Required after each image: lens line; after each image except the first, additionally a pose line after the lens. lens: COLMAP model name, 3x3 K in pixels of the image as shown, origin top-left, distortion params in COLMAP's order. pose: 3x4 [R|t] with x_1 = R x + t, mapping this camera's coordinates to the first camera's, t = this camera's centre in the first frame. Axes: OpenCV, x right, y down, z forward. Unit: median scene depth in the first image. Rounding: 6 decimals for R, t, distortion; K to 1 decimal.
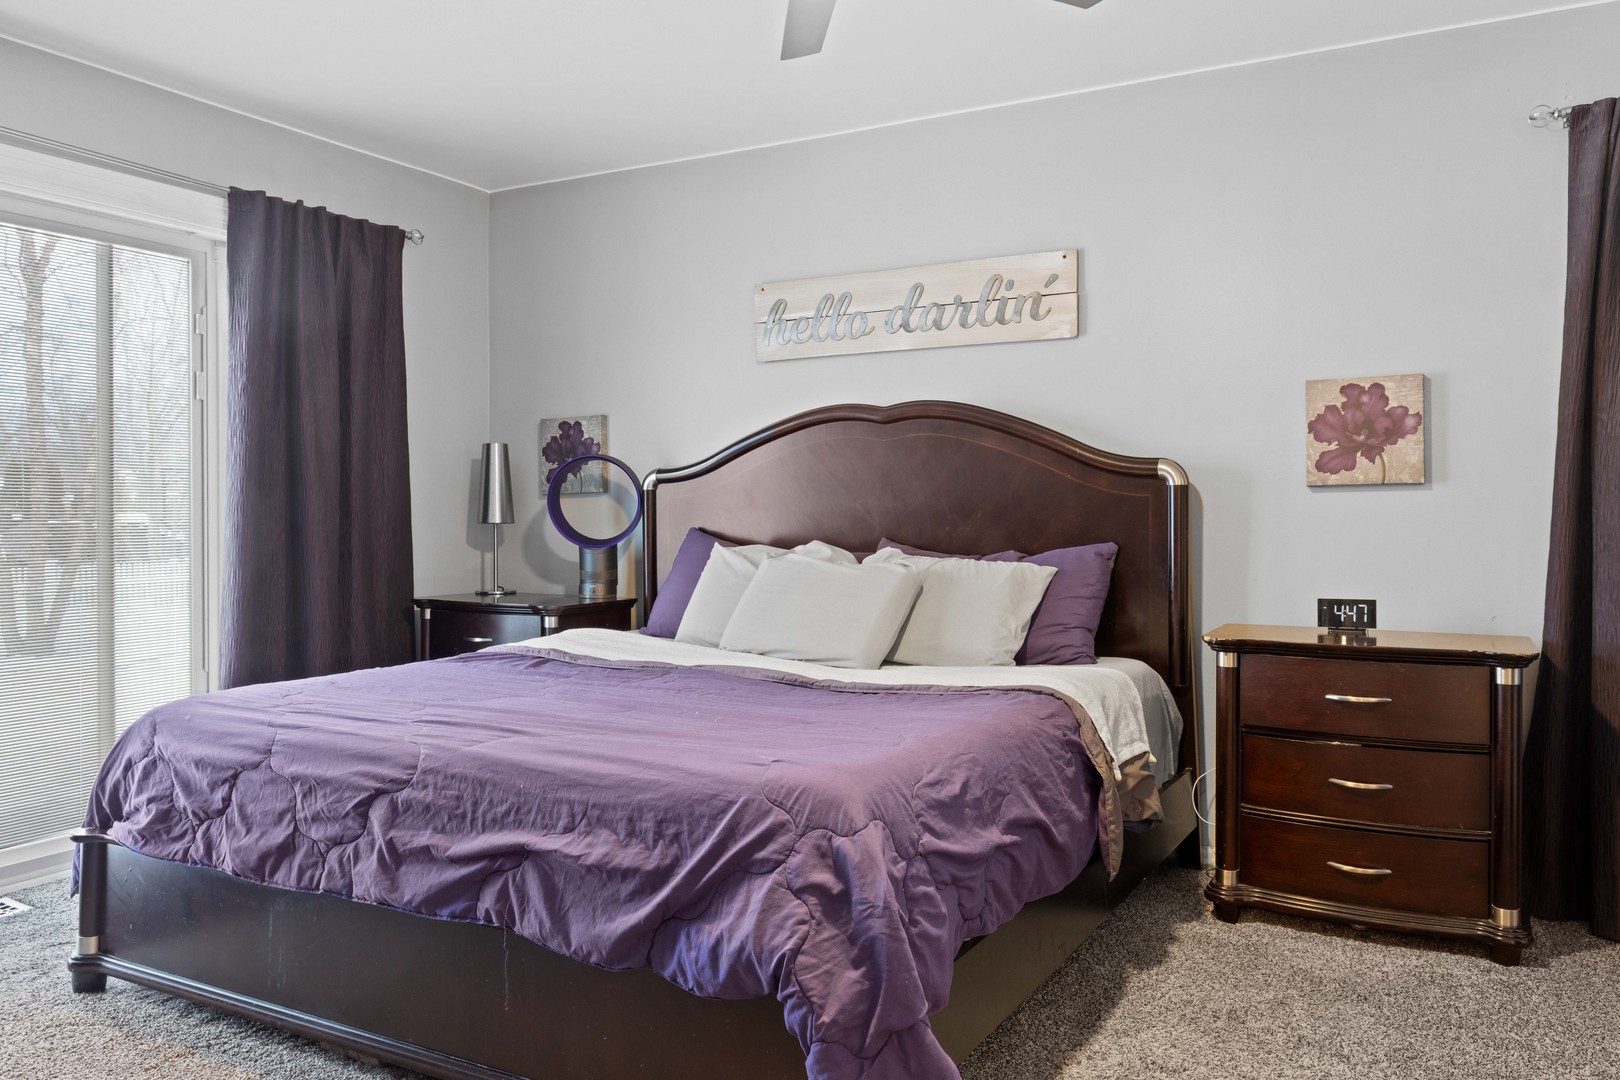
lens RADIAL K [[1209.0, 0, 810.0], [0, 1209.0, 540.0], [0, 0, 1]] dist [0.003874, 0.002550]
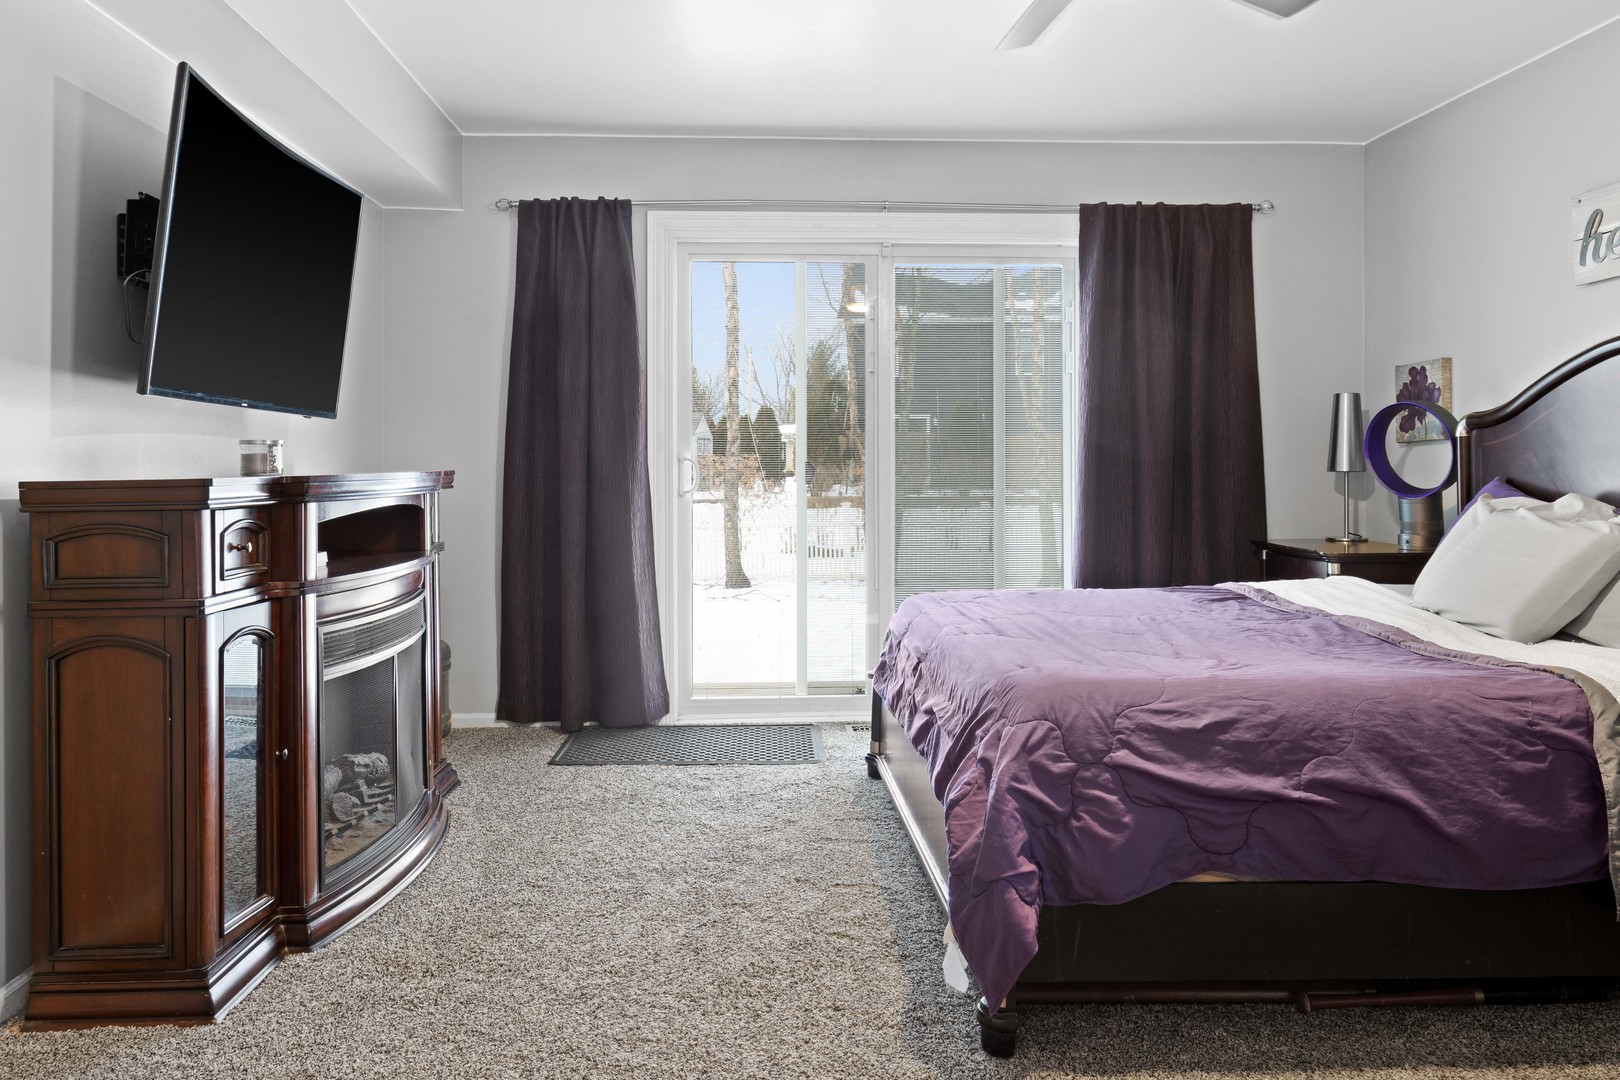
lens RADIAL K [[1255.5, 0, 811.9], [0, 1255.5, 477.5], [0, 0, 1]] dist [-0.001441, -0.001478]
pose [[0.522545, 0.009625, -0.852557, 0.445558], [-0.017420, 0.999848, 0.000610, -0.001728], [0.852434, 0.014533, 0.522634, 0.070859]]
